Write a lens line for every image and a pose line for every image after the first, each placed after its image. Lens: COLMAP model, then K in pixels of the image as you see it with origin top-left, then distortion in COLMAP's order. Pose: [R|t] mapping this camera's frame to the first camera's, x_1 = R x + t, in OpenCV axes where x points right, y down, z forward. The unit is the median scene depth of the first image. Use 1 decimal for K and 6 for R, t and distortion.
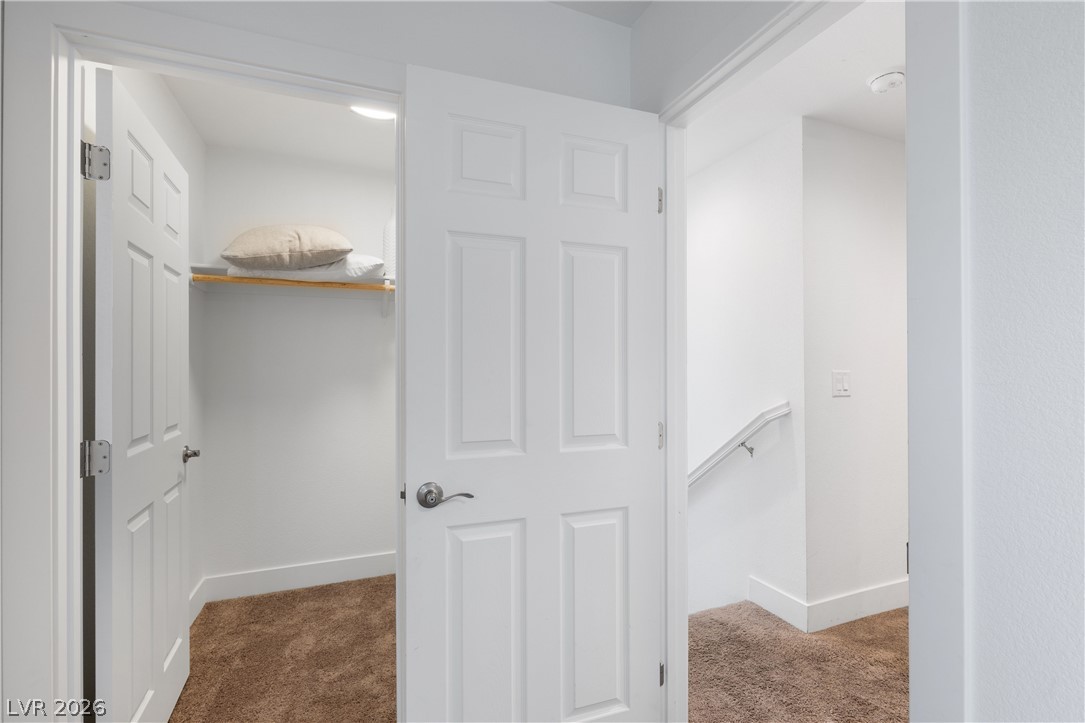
lens RADIAL K [[489.3, 0, 541.5], [0, 489.3, 363.9], [0, 0, 1]] dist [-0.000653, -0.001414]
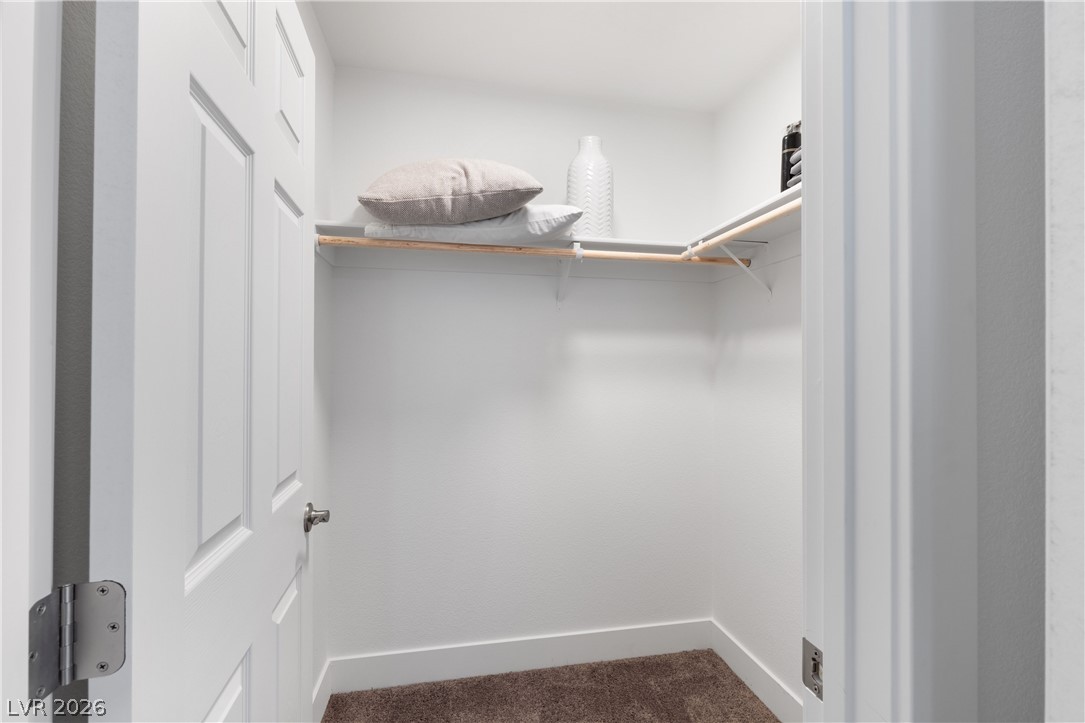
lens RADIAL K [[489.3, 0, 540.0], [0, 489.3, 362.4], [0, 0, 1]] dist [-0.000653, -0.001414]
pose [[0.983112, 0.005621, -0.182919, -0.279030], [-0.006065, 0.999980, -0.001867, -0.004580], [0.182905, 0.002945, 0.983126, 0.379028]]
